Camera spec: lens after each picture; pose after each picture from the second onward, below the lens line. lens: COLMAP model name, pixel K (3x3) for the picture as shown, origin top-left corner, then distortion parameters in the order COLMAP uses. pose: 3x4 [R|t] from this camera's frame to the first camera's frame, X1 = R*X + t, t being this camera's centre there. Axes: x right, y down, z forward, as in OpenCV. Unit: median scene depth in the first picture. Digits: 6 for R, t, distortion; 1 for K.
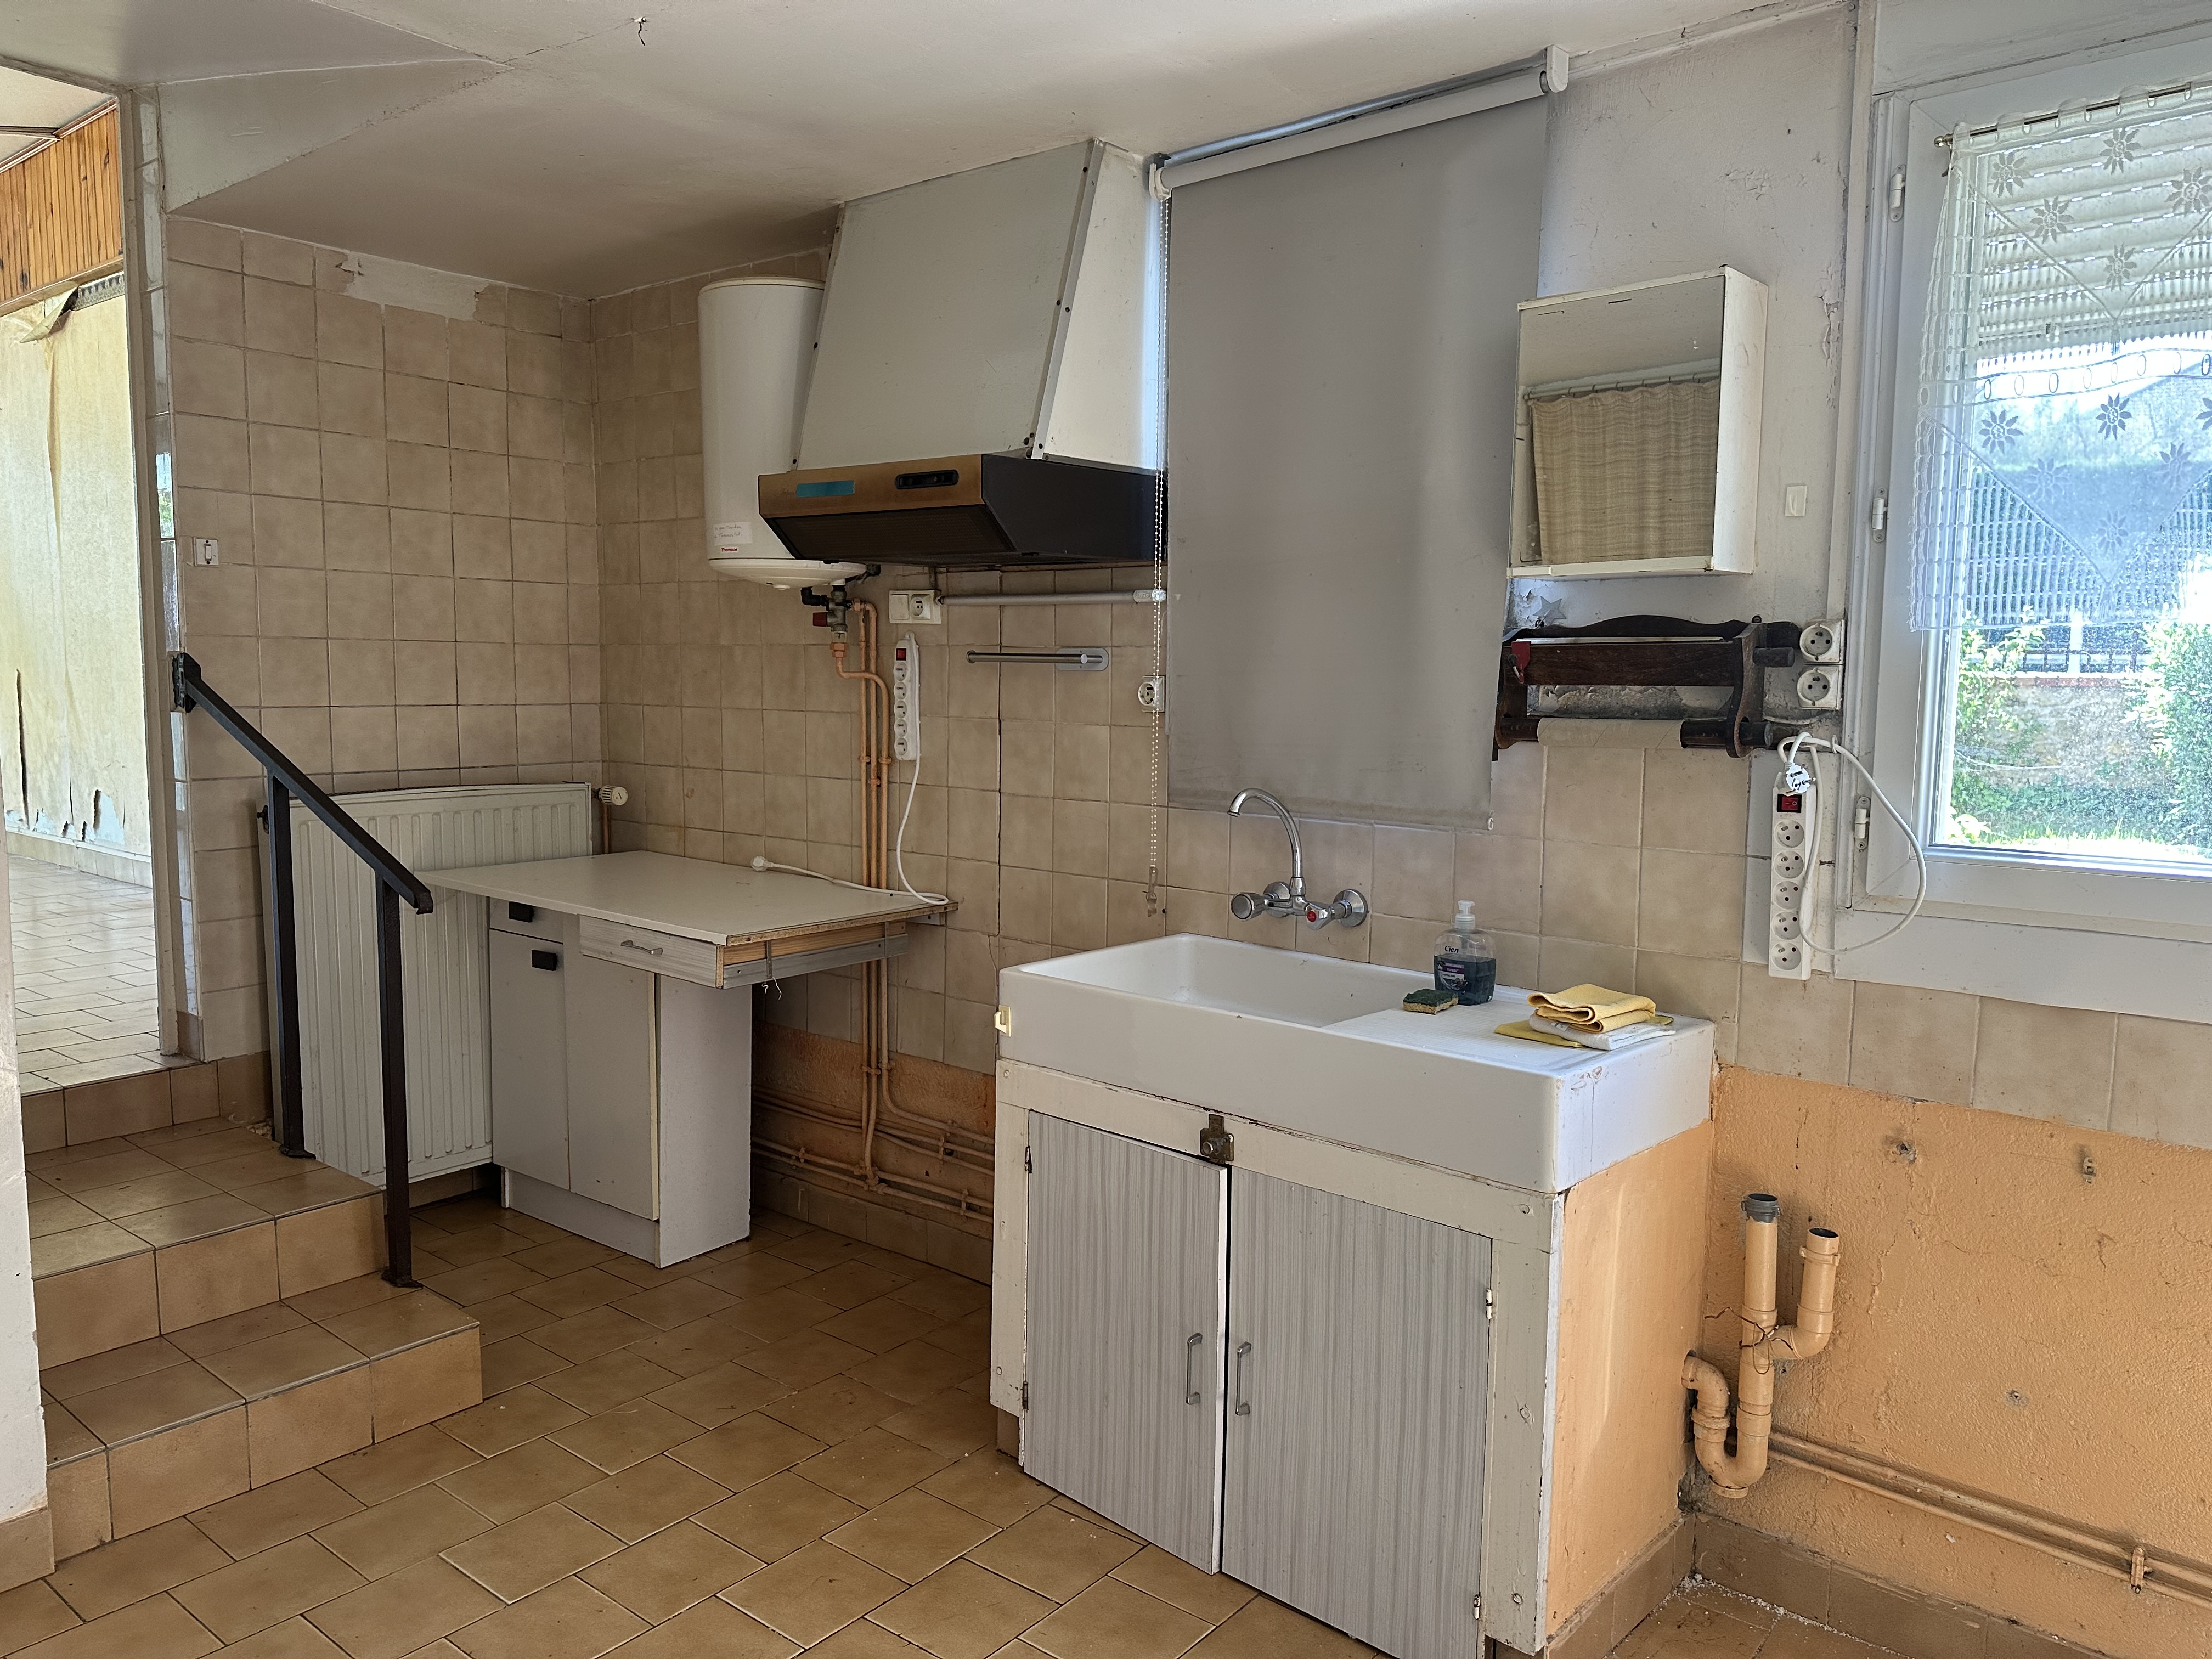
lens RADIAL K [[1547.9, 0, 1094.3], [0, 1547.9, 826.5], [0, 0, 1]] dist [0.061448, -0.074979]
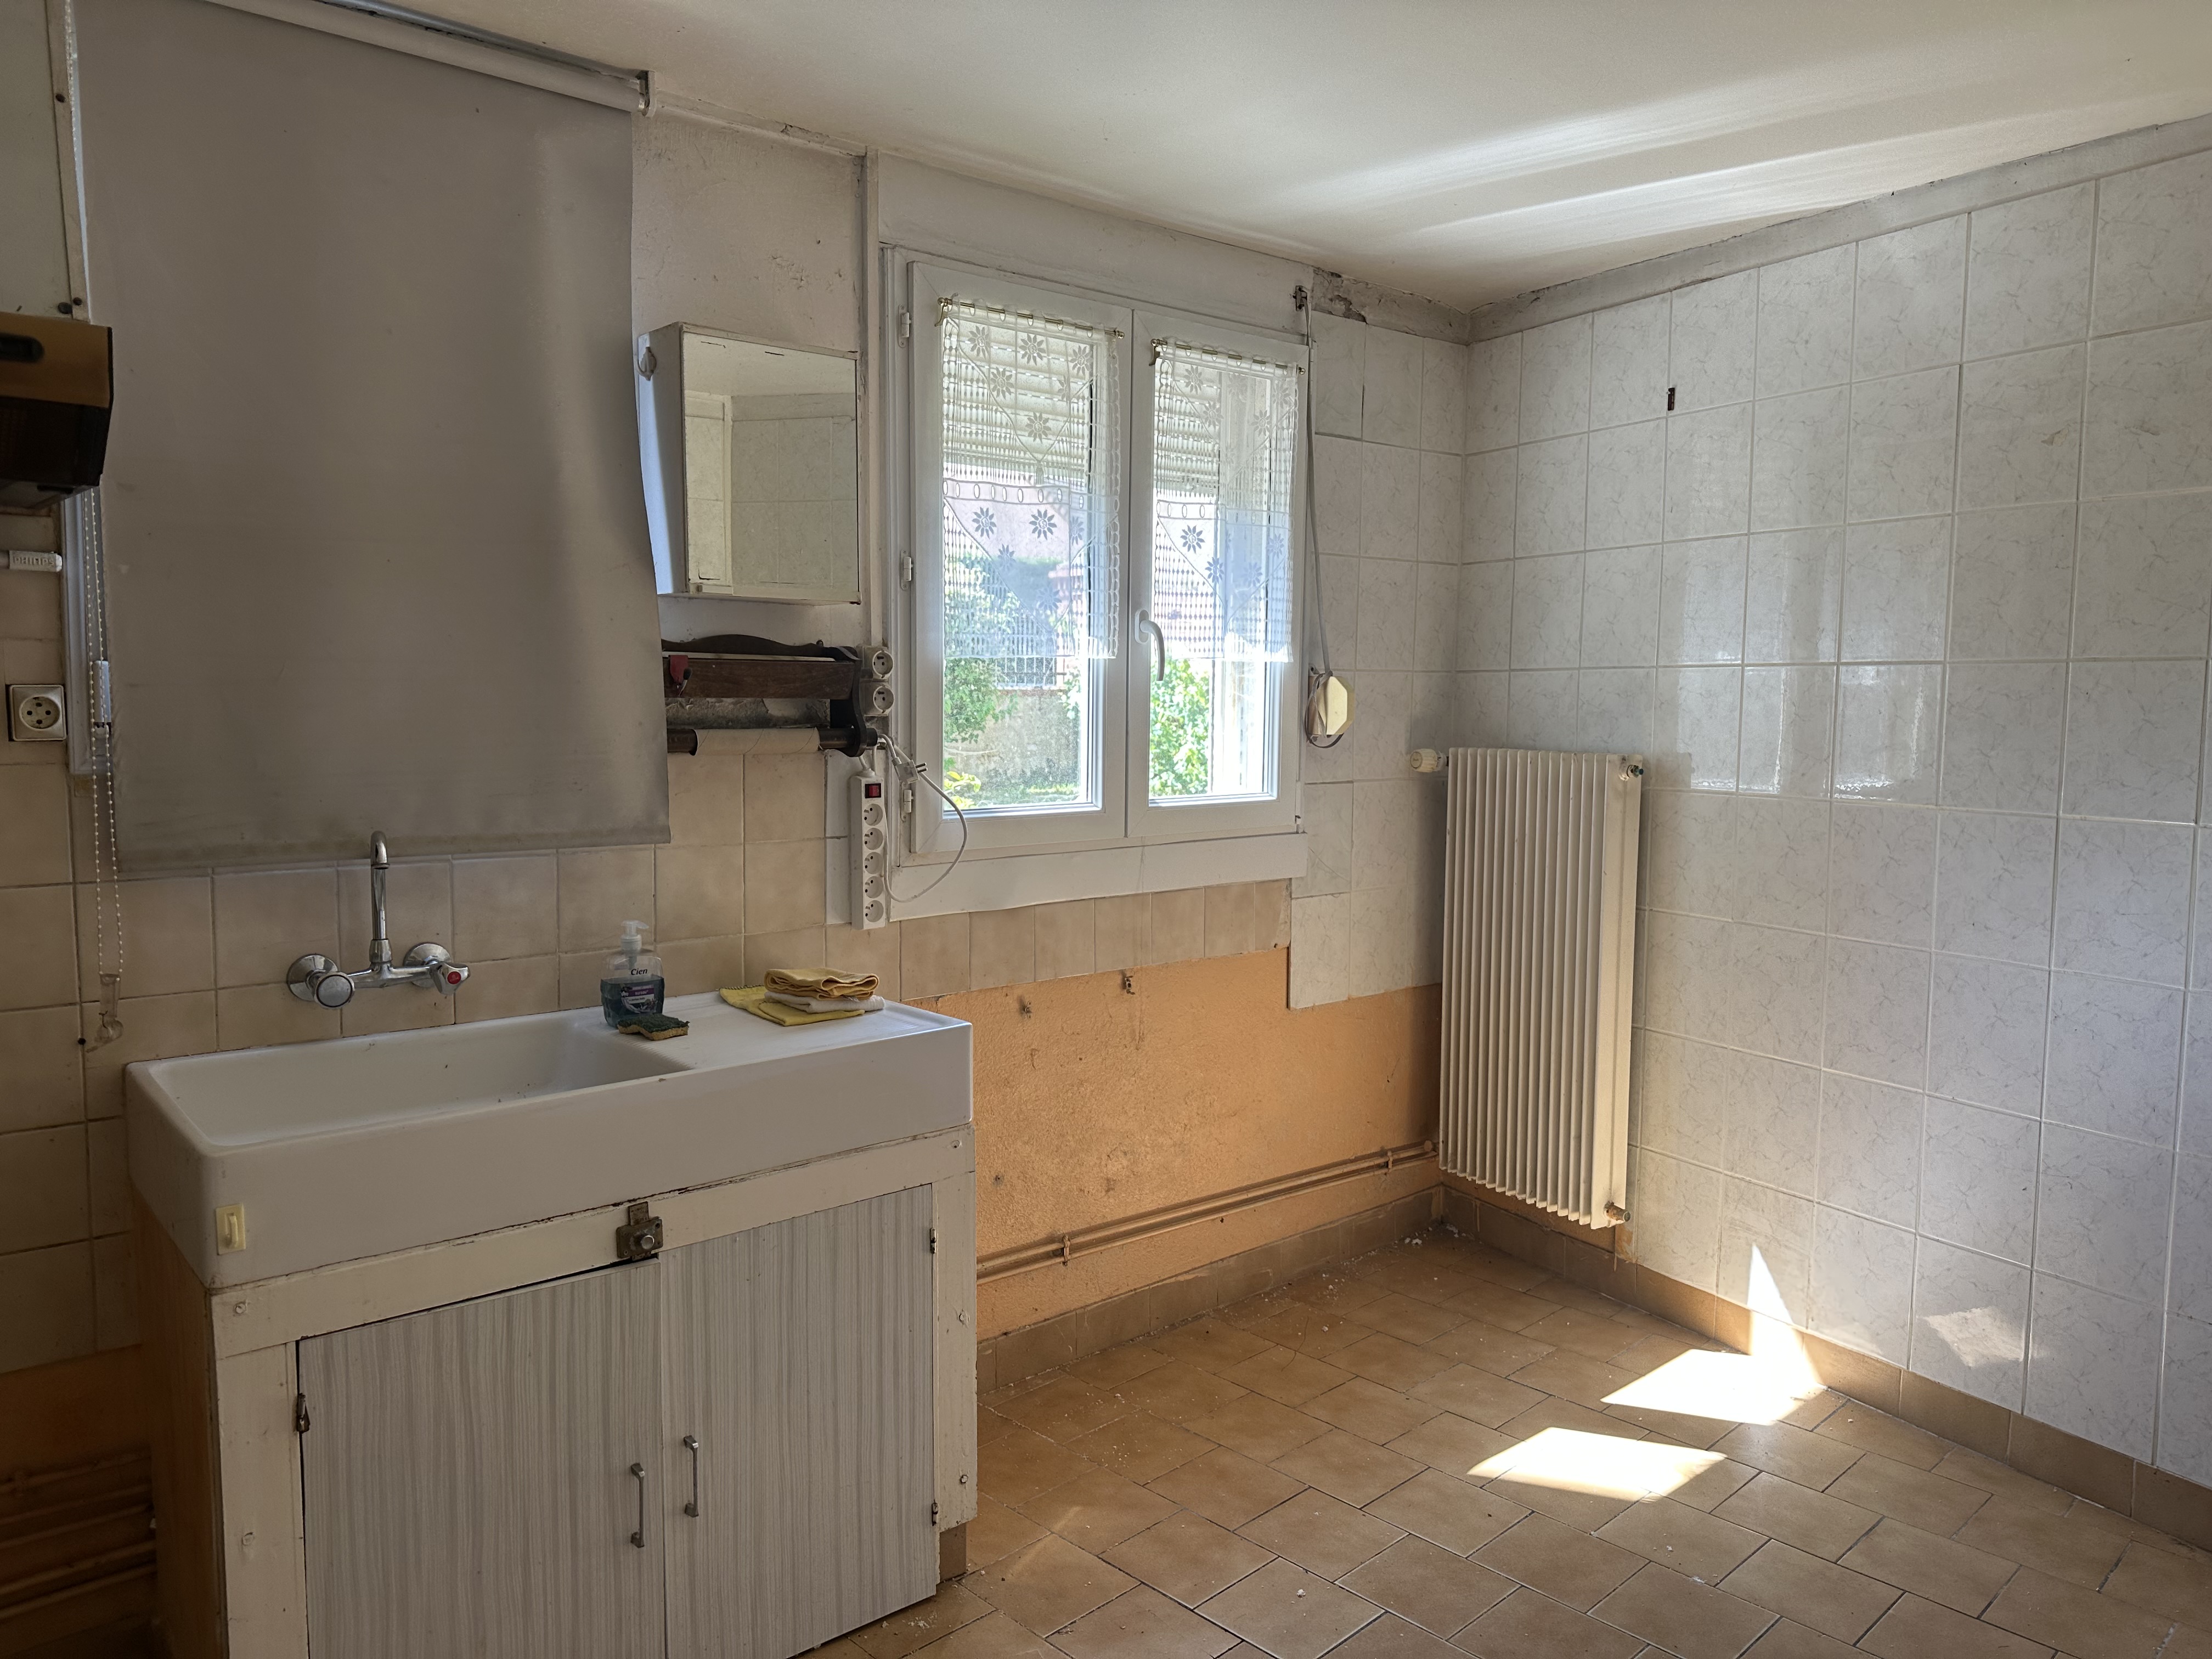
lens RADIAL K [[1547.9, 0, 1056.3], [0, 1547.9, 831.6], [0, 0, 1]] dist [0.061448, -0.074979]
pose [[0.137439, -0.096723, 0.985776, -0.730838], [0.096706, 0.991777, 0.083829, -0.068365], [-0.985778, 0.083809, 0.145663, 0.640699]]
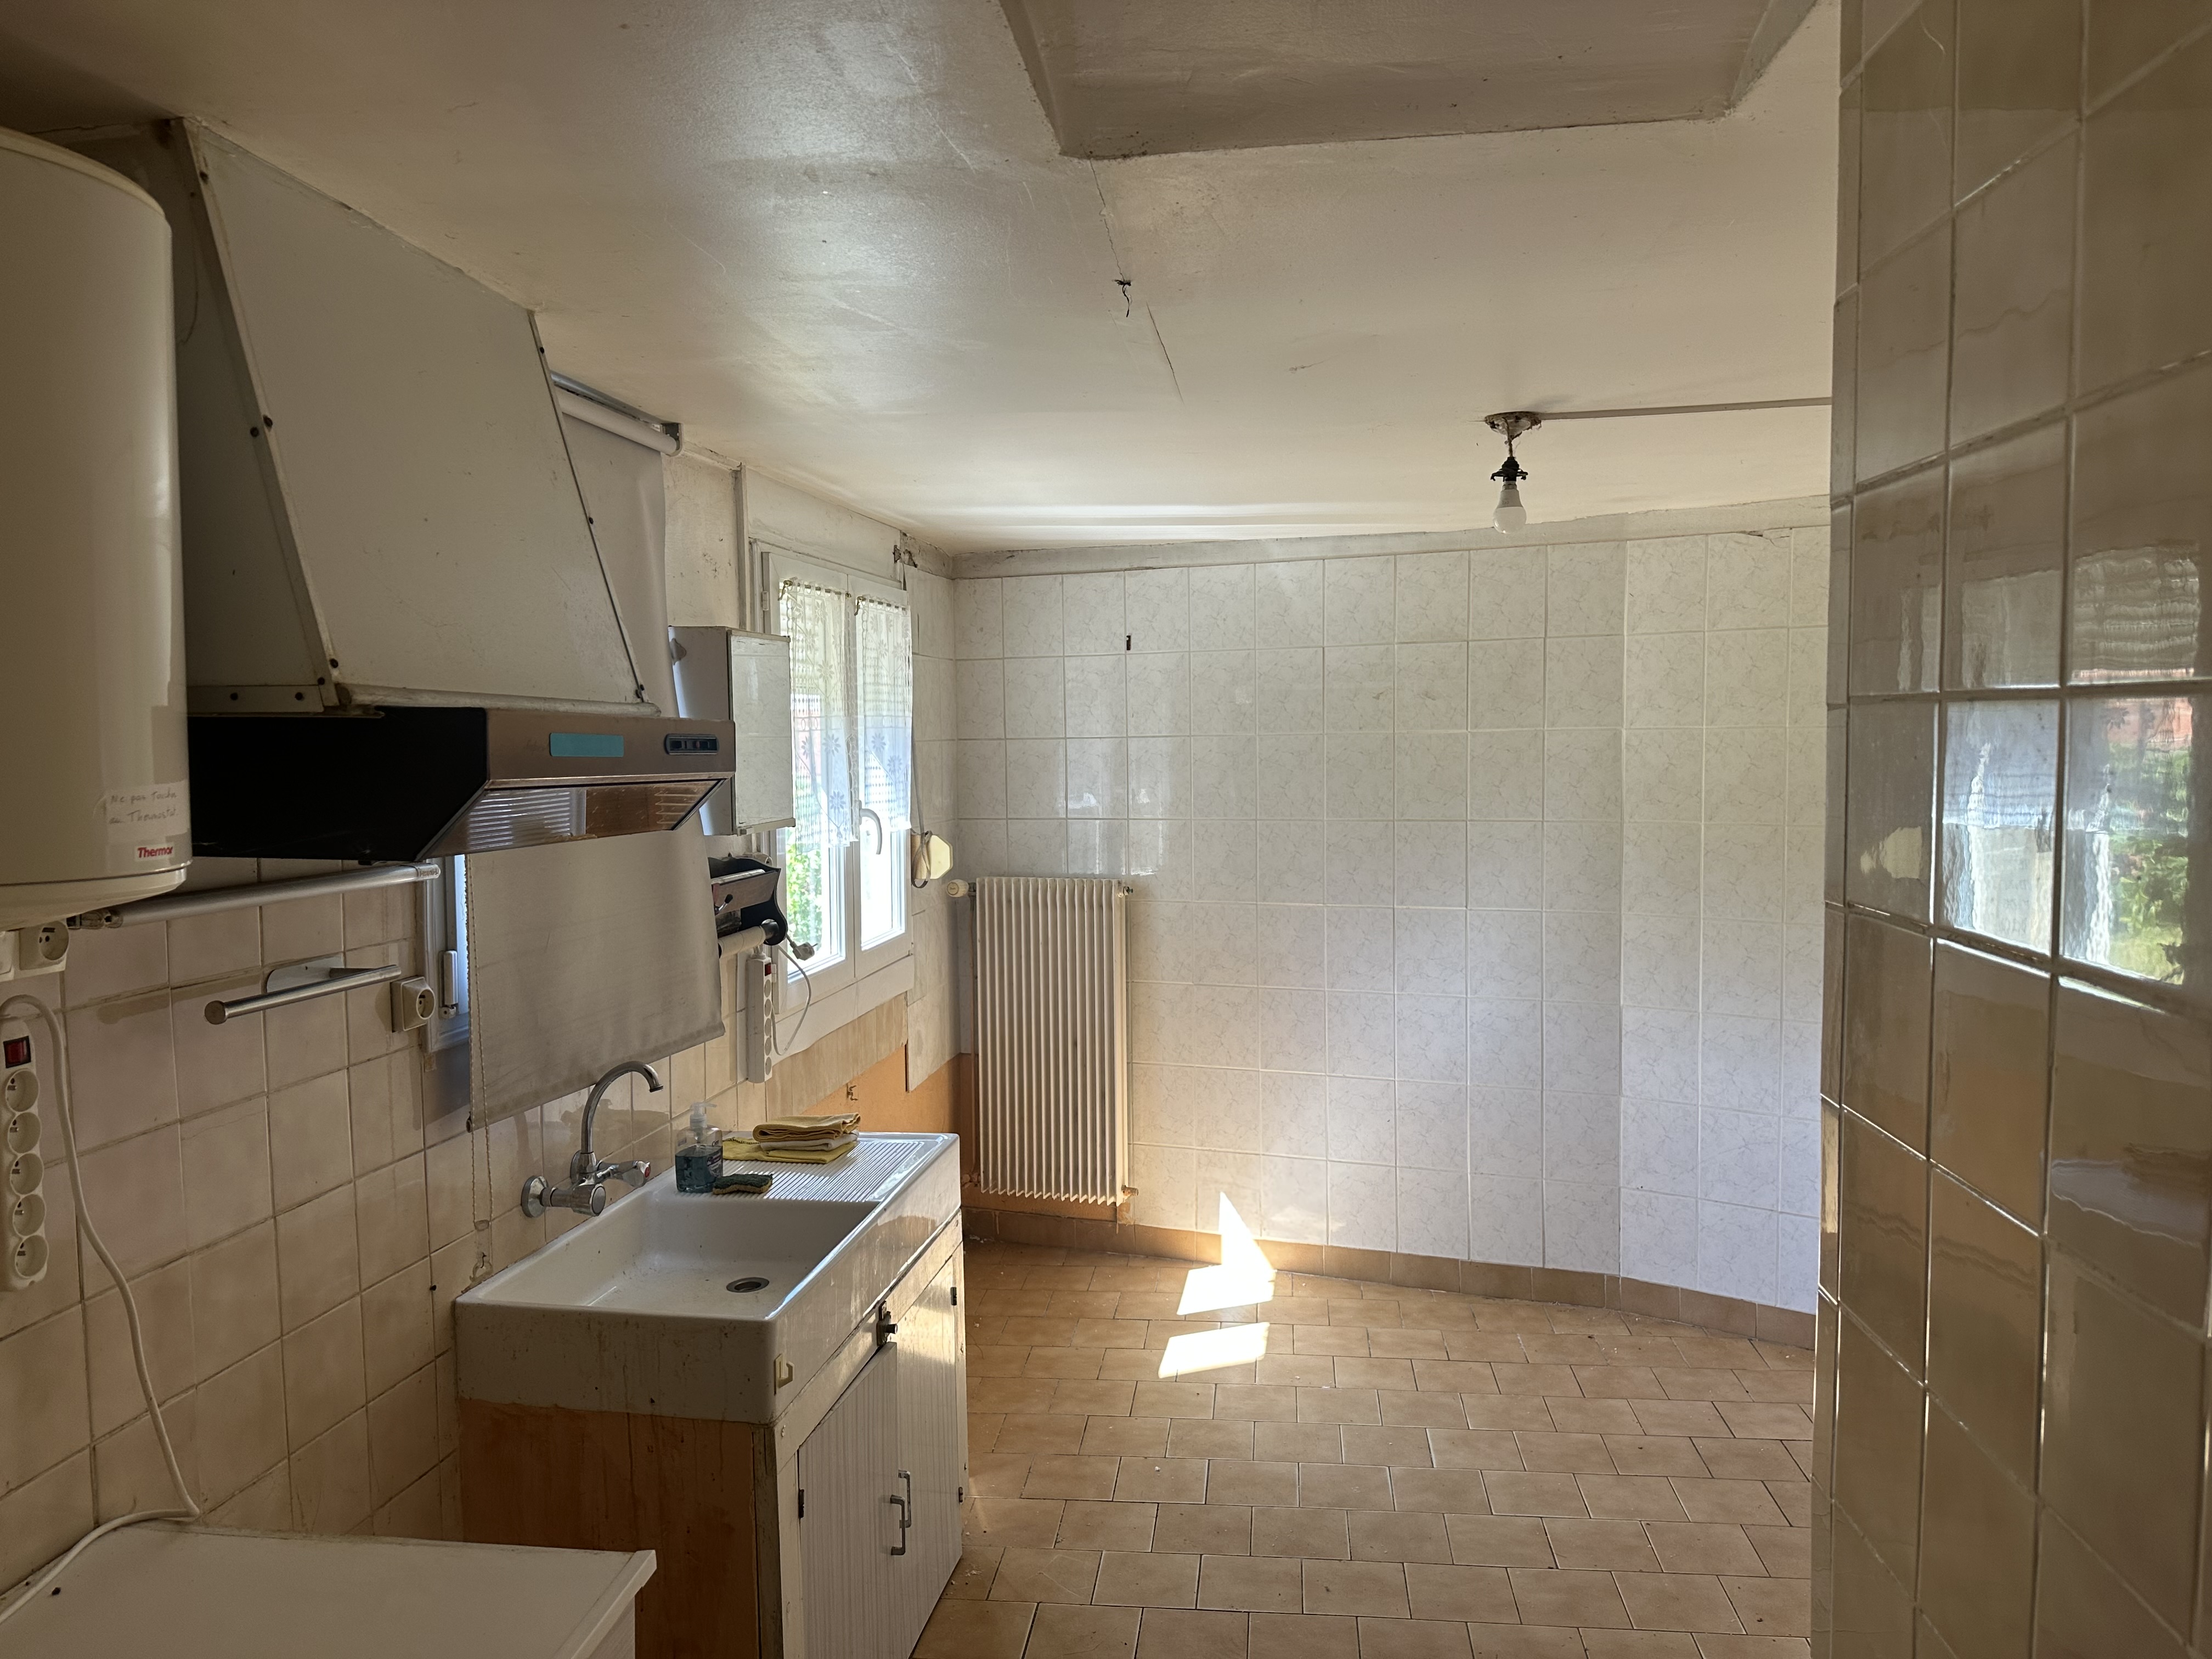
lens RADIAL K [[1547.9, 0, 1048.1], [0, 1547.9, 838.4], [0, 0, 1]] dist [0.061448, -0.074979]
pose [[-0.515676, -0.059653, 0.854705, -0.973114], [0.100866, 0.986409, 0.129702, -0.298012], [-0.850826, 0.153095, -0.502650, 1.433720]]
